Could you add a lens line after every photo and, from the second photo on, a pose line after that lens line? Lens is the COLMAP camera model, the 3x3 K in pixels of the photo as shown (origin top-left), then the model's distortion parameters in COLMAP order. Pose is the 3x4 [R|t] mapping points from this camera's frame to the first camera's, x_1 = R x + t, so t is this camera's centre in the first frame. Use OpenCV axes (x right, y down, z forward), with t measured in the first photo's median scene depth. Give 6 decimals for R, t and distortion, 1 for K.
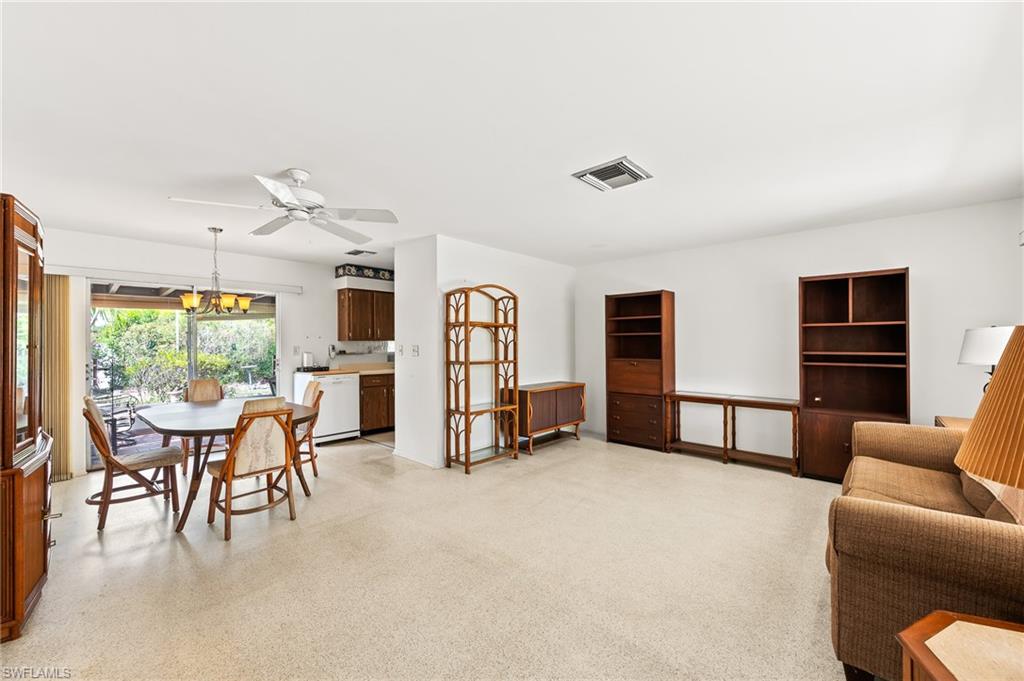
lens RADIAL K [[403.4, 0, 517.0], [0, 403.4, 339.1], [0, 0, 1]] dist [-0.003572, -0.001241]
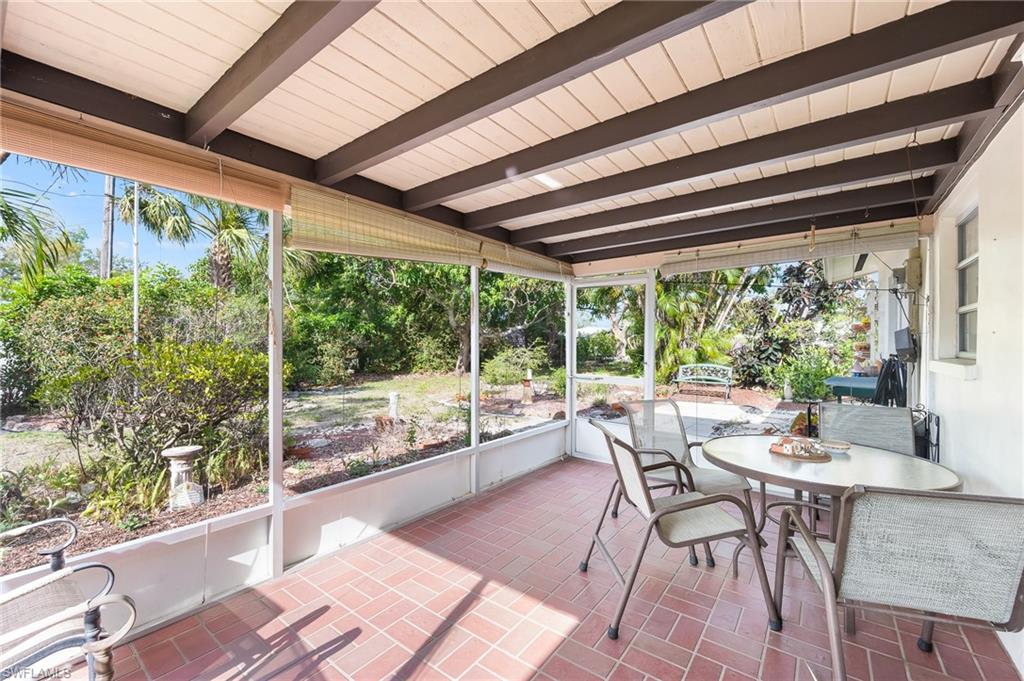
lens RADIAL K [[403.4, 0, 516.3], [0, 403.4, 341.9], [0, 0, 1]] dist [-0.003572, -0.001241]
pose [[0.993549, 0.015854, 0.112292, -0.966612], [-0.016179, 0.999867, 0.001980, 0.035780], [-0.112246, -0.003784, 0.993673, 0.971633]]
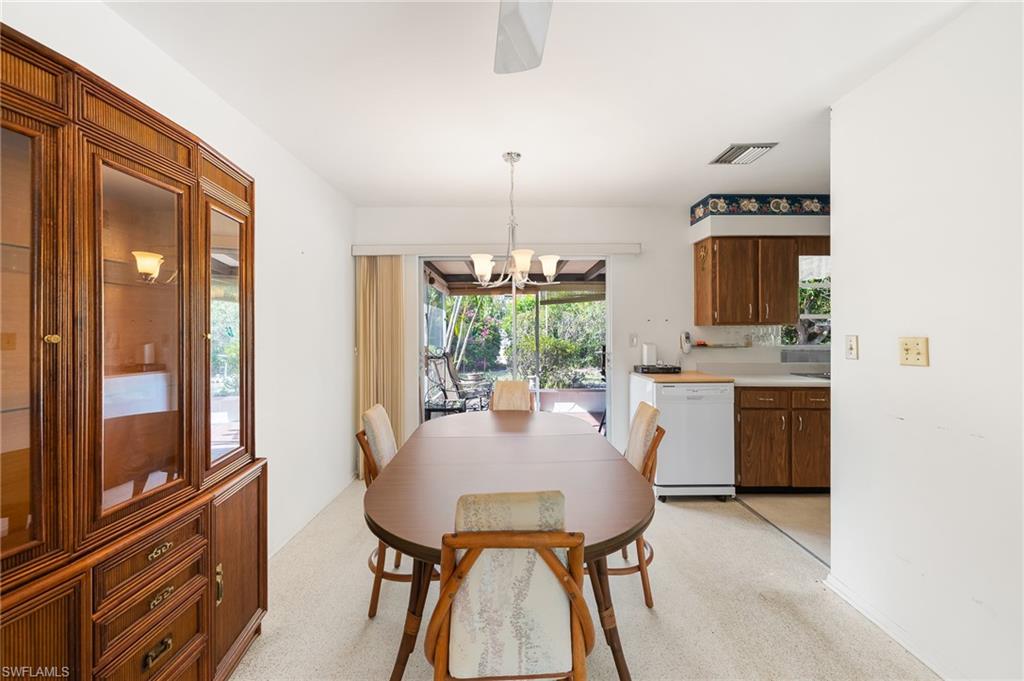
lens RADIAL K [[403.4, 0, 508.4], [0, 403.4, 333.1], [0, 0, 1]] dist [-0.003572, -0.001241]
pose [[0.674789, 0.008800, -0.737958, -0.223061], [0.006399, 0.999822, 0.017774, 0.003948], [0.737983, -0.016716, 0.674612, 0.459118]]
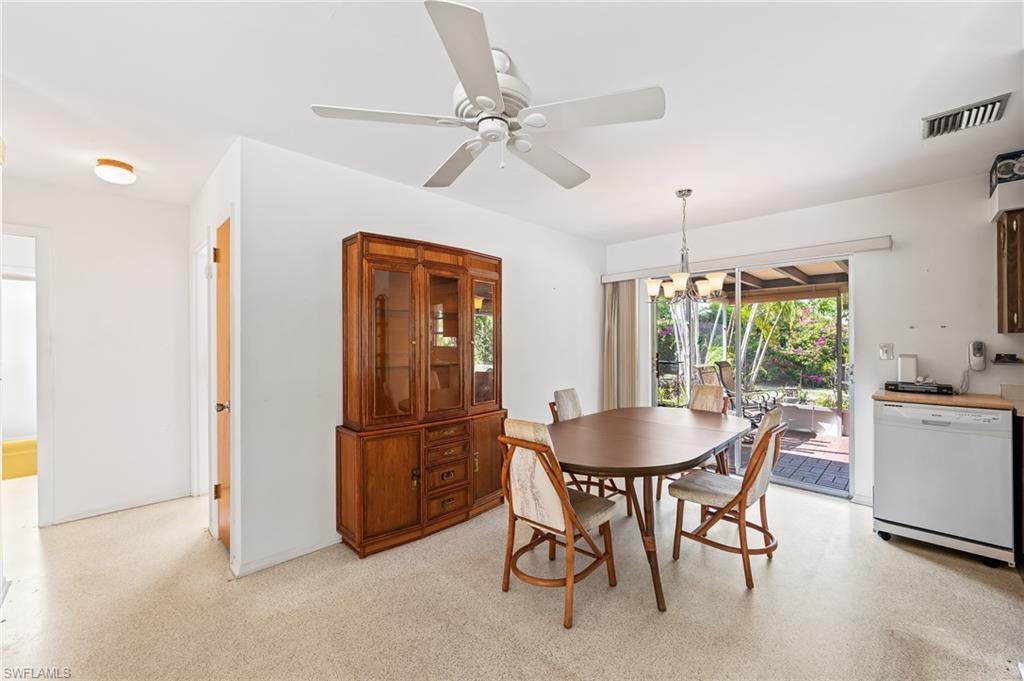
lens RADIAL K [[403.4, 0, 535.4], [0, 403.4, 343.0], [0, 0, 1]] dist [-0.003572, -0.001241]
pose [[-0.023285, 0.012176, -0.999655, 0.030810], [0.012803, 0.999847, 0.011880, 0.004833], [0.999647, -0.012522, -0.023438, 0.612557]]
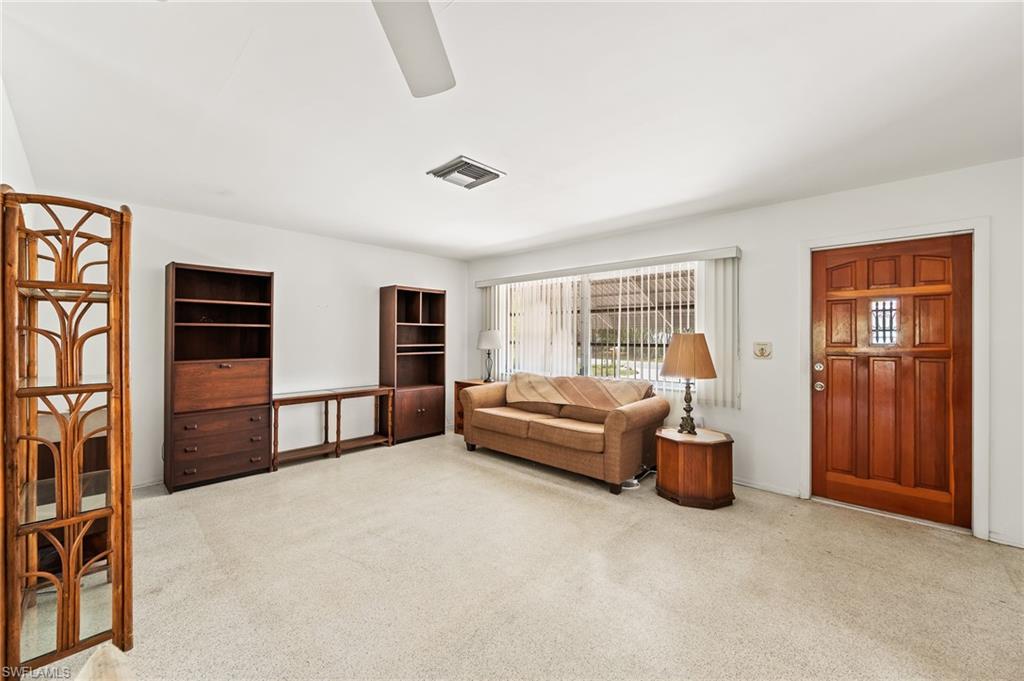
lens RADIAL K [[403.4, 0, 521.5], [0, 403.4, 335.2], [0, 0, 1]] dist [-0.003572, -0.001241]
pose [[0.006807, 0.007689, 0.999947, -0.458263], [-0.011259, 0.999908, -0.007612, 0.005571], [-0.999913, -0.011207, 0.006893, 0.503269]]
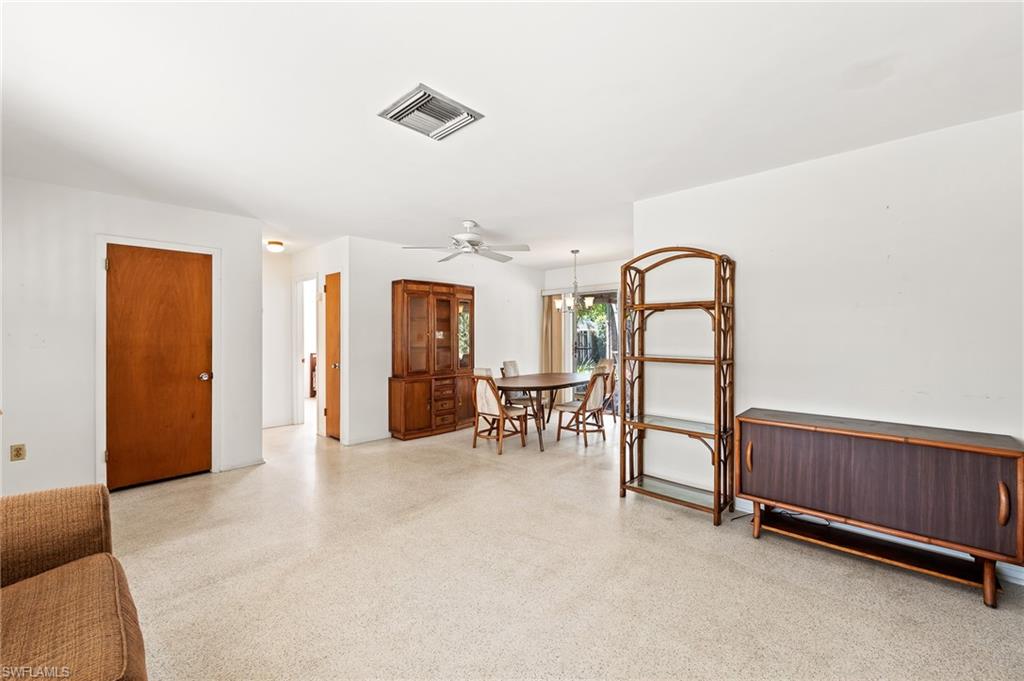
lens RADIAL K [[430.9, 0, 520.4], [0, 430.9, 335.6], [0, 0, 1]] dist [-0.005404, -0.000374]
pose [[-0.016863, 0.006544, -0.999836, 0.621838], [0.011356, 0.999915, 0.006353, 0.007503], [0.999793, -0.011247, -0.016935, 0.697312]]
